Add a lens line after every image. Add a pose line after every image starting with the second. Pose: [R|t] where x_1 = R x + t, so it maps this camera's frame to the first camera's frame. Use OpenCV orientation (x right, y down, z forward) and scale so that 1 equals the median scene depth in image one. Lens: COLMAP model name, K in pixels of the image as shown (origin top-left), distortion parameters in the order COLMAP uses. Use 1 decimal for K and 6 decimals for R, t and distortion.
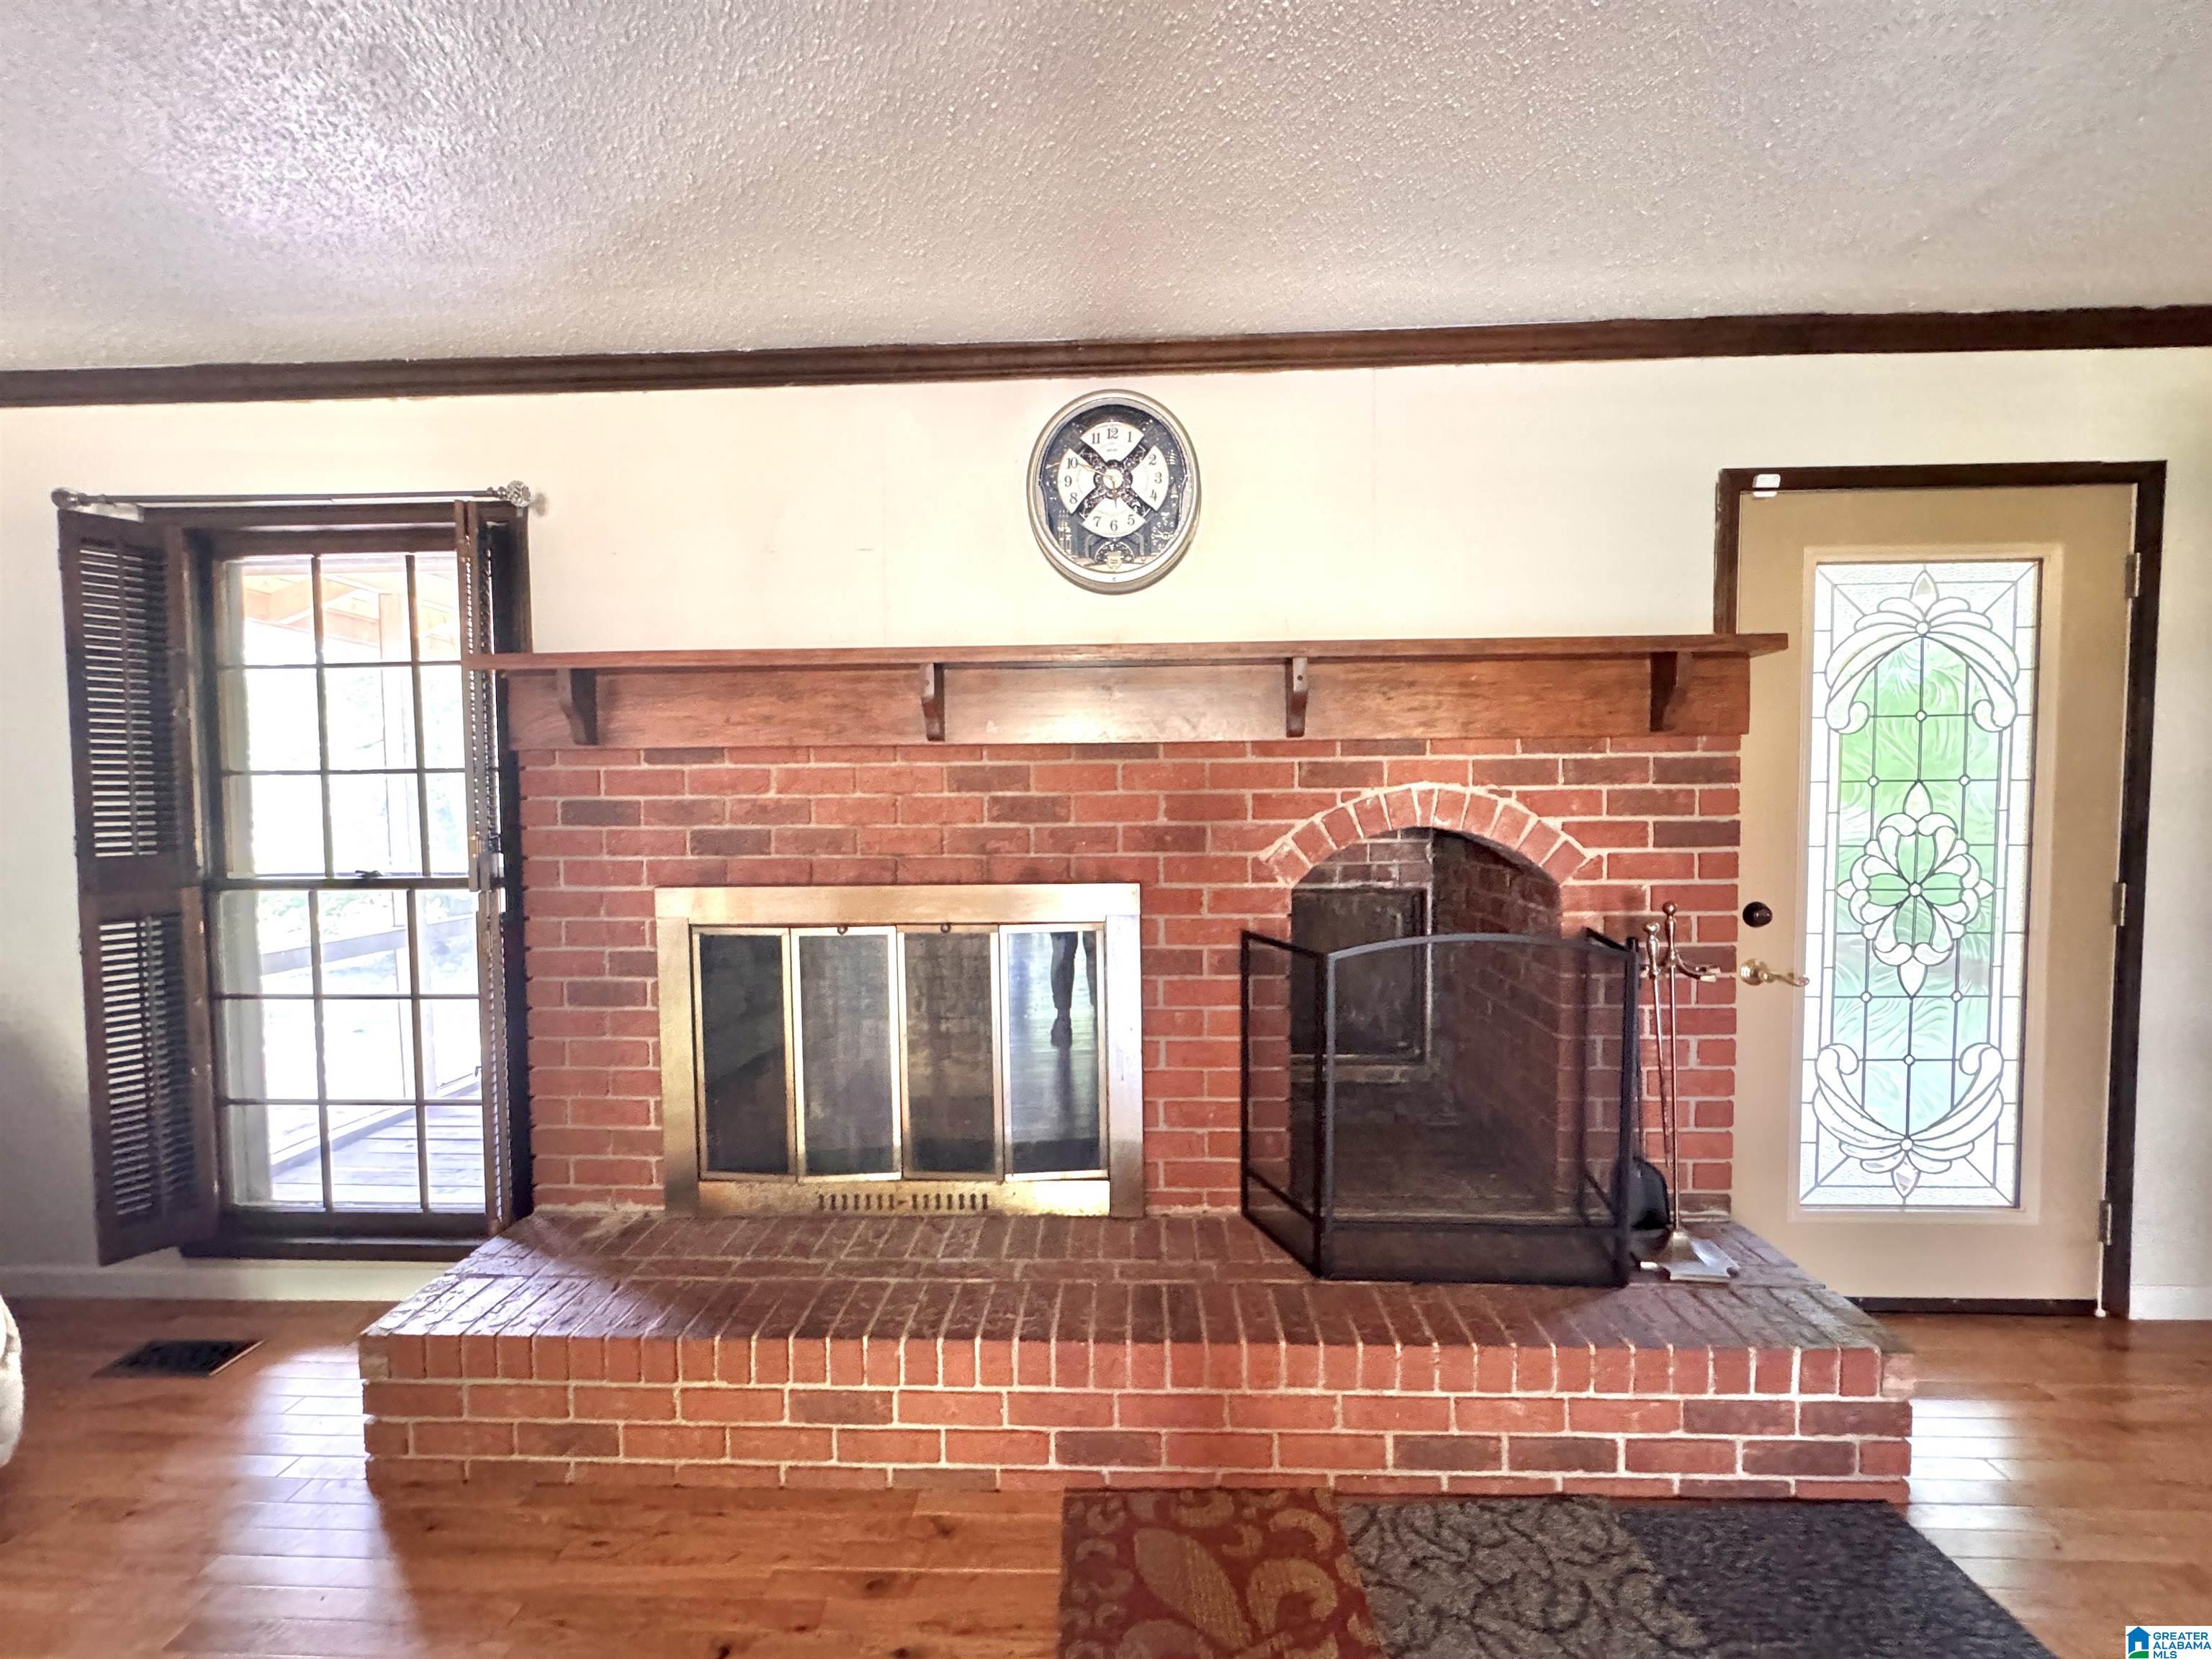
lens RADIAL K [[885.6, 0, 1103.7], [0, 885.6, 828.4], [0, 0, 1]] dist [-0.004339, 0.000579]
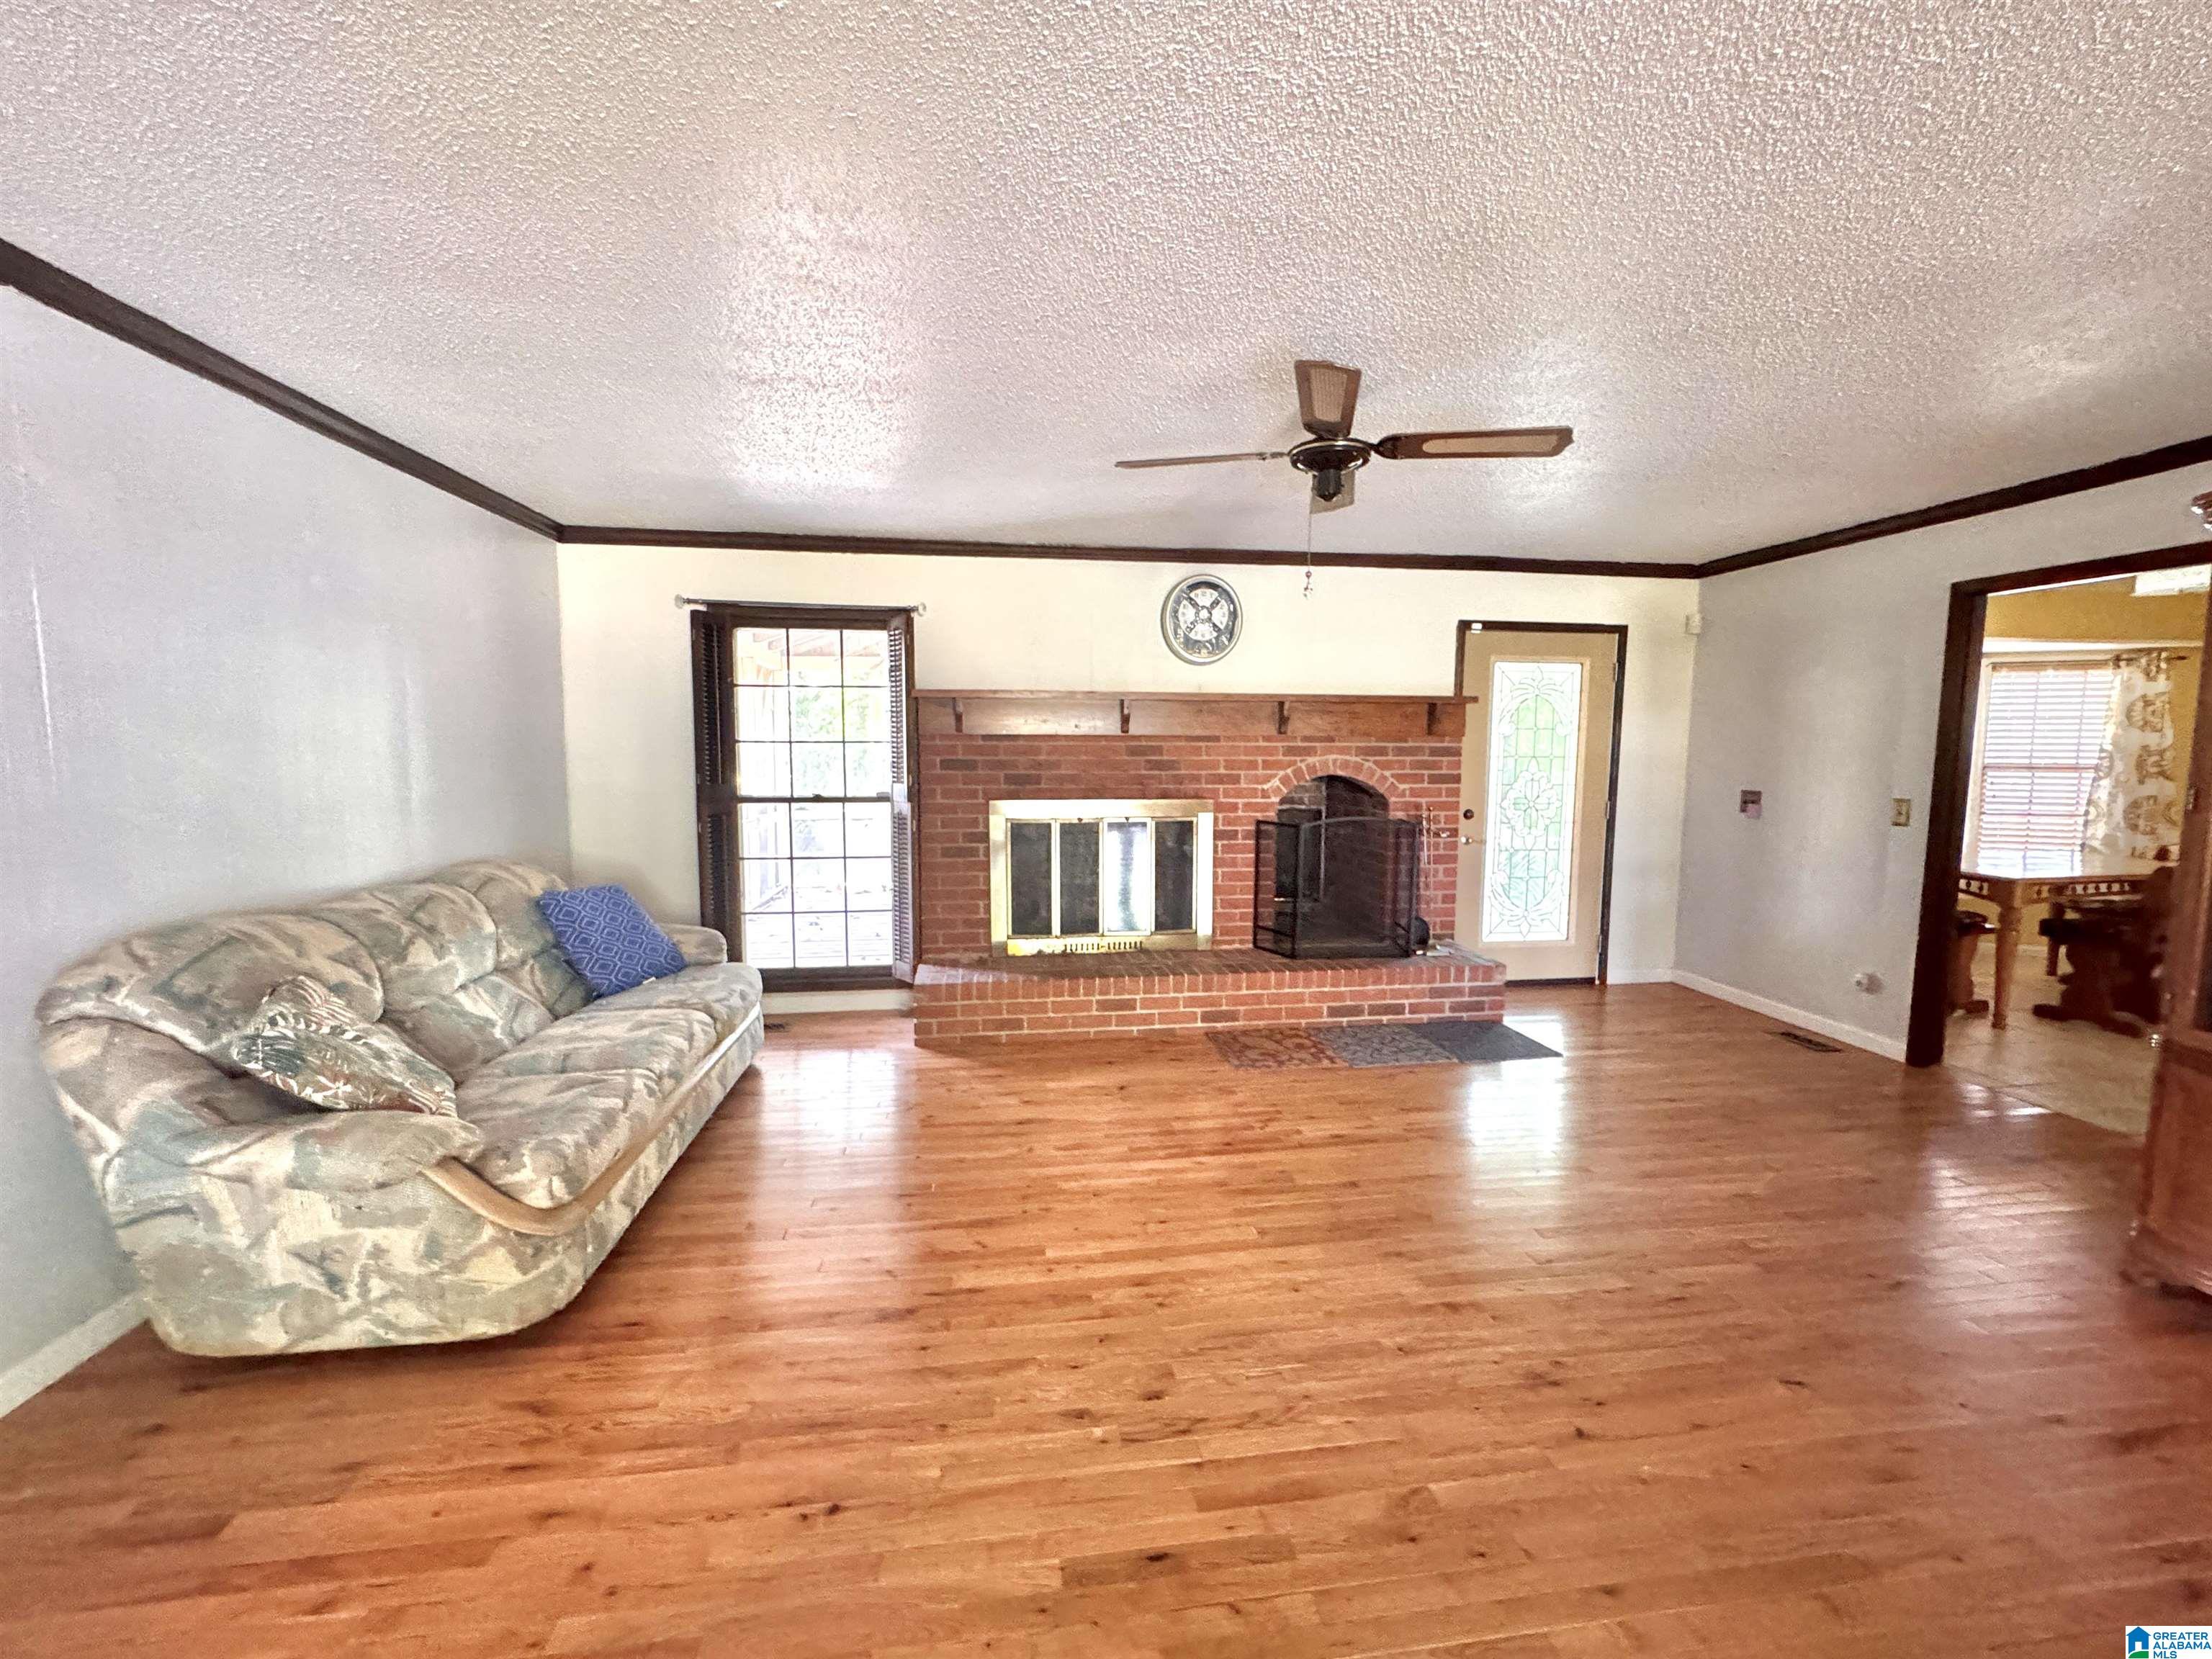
lens RADIAL K [[885.6, 0, 1103.7], [0, 885.6, 828.4], [0, 0, 1]] dist [-0.004339, 0.000579]
pose [[0.985289, -0.001453, 0.170893, -0.606357], [-0.006901, 0.998810, 0.048284, 0.030006], [-0.170759, -0.048753, 0.984106, -1.137295]]
